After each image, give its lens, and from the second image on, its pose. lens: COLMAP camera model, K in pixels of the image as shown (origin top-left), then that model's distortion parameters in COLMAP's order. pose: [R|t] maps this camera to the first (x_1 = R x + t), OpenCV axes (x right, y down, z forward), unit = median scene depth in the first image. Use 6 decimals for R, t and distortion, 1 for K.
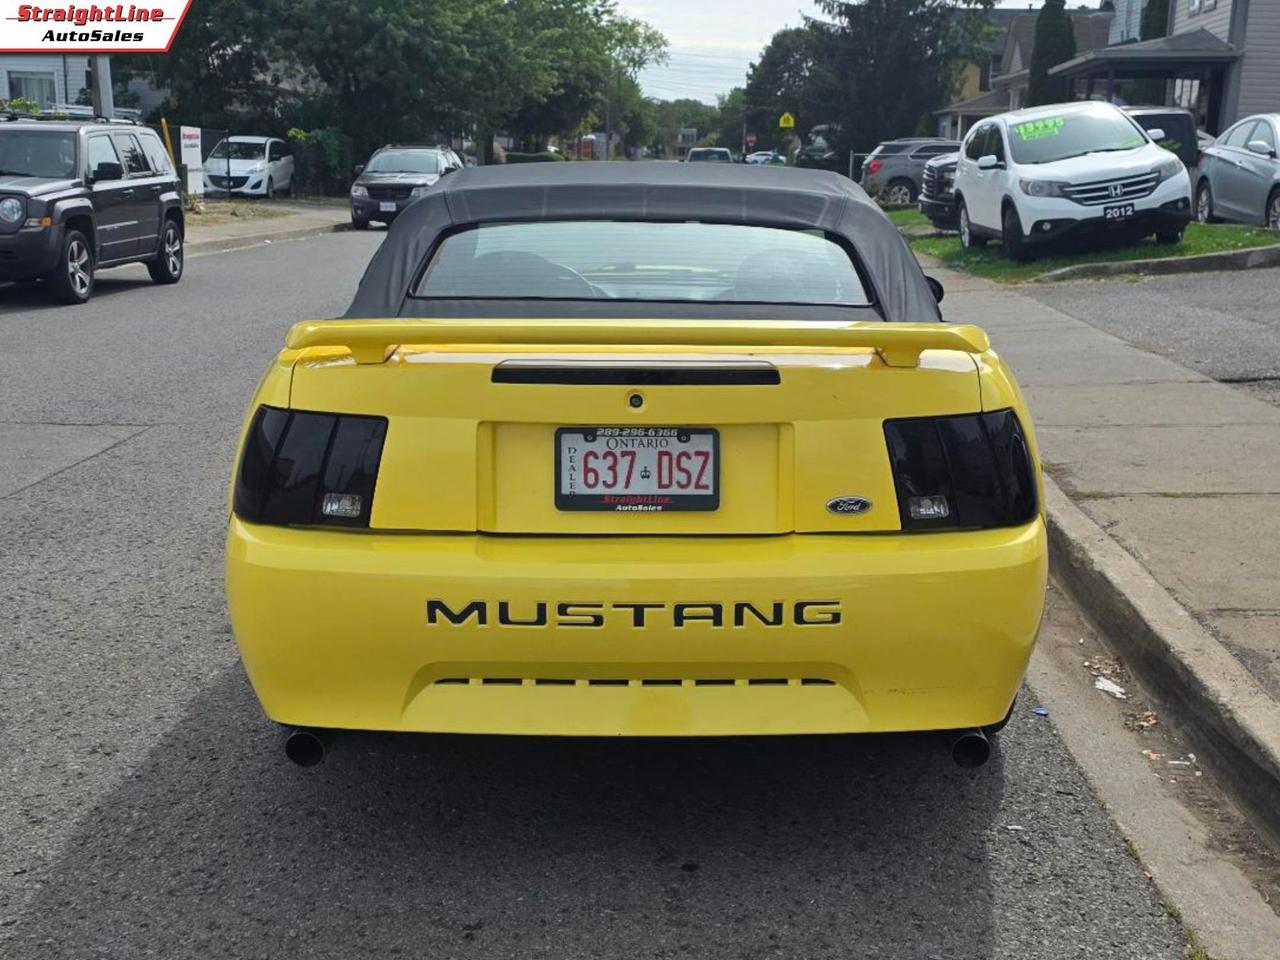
lens RADIAL K [[1581.7, 0, 640.0], [0, 1581.7, 480.0], [0, 0, 1]] dist [0.076990, -0.062310]
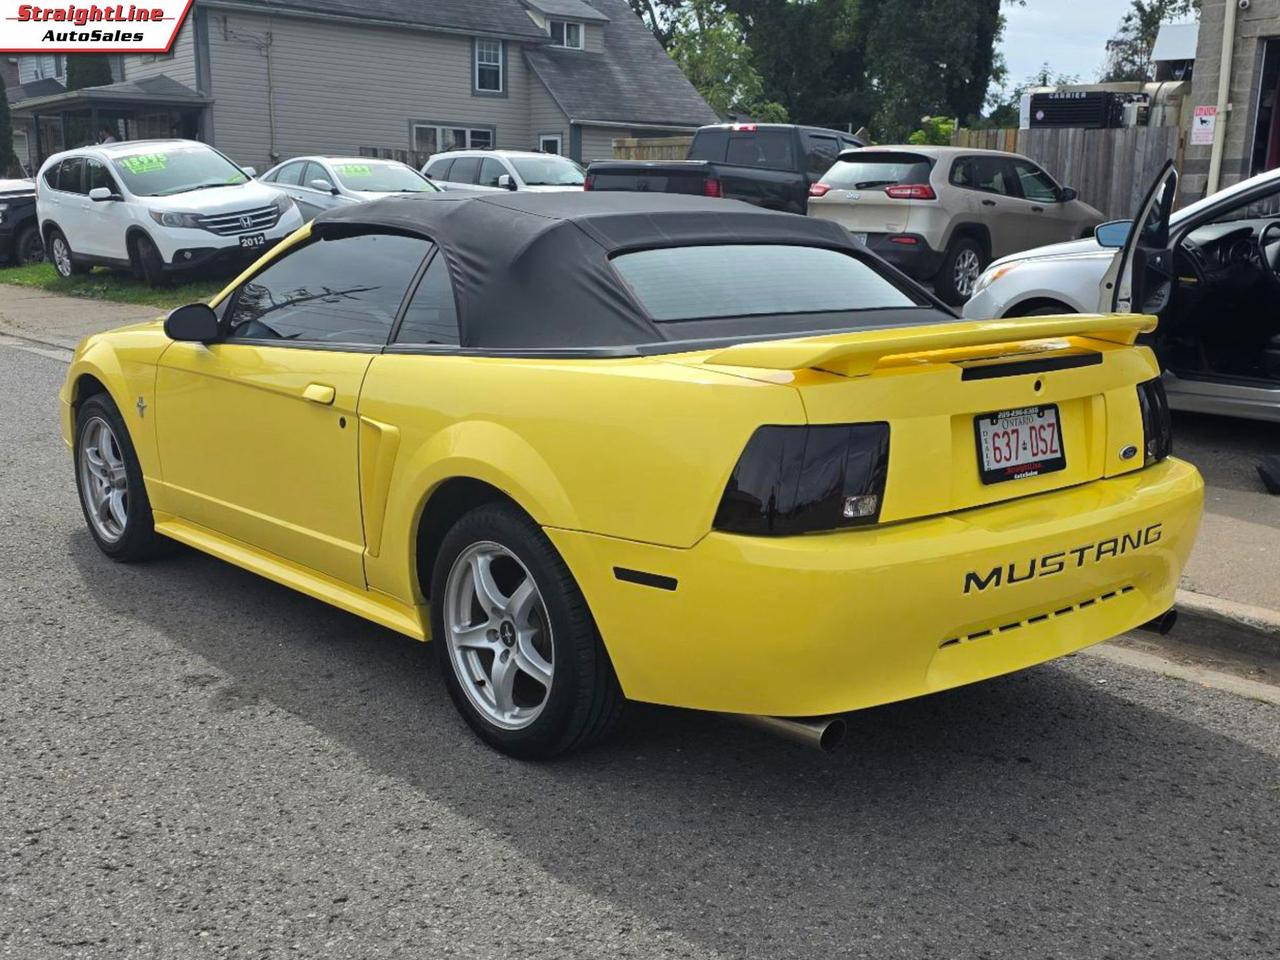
lens RADIAL K [[1419.0, 0, 592.2], [0, 1419.0, 553.5], [0, 0, 1]] dist [0.123893, -0.195163]
pose [[0.756385, -0.155516, 0.635371, -0.962190], [0.126140, 0.987774, 0.091607, -0.065490], [-0.641849, 0.010856, 0.766754, 0.368050]]
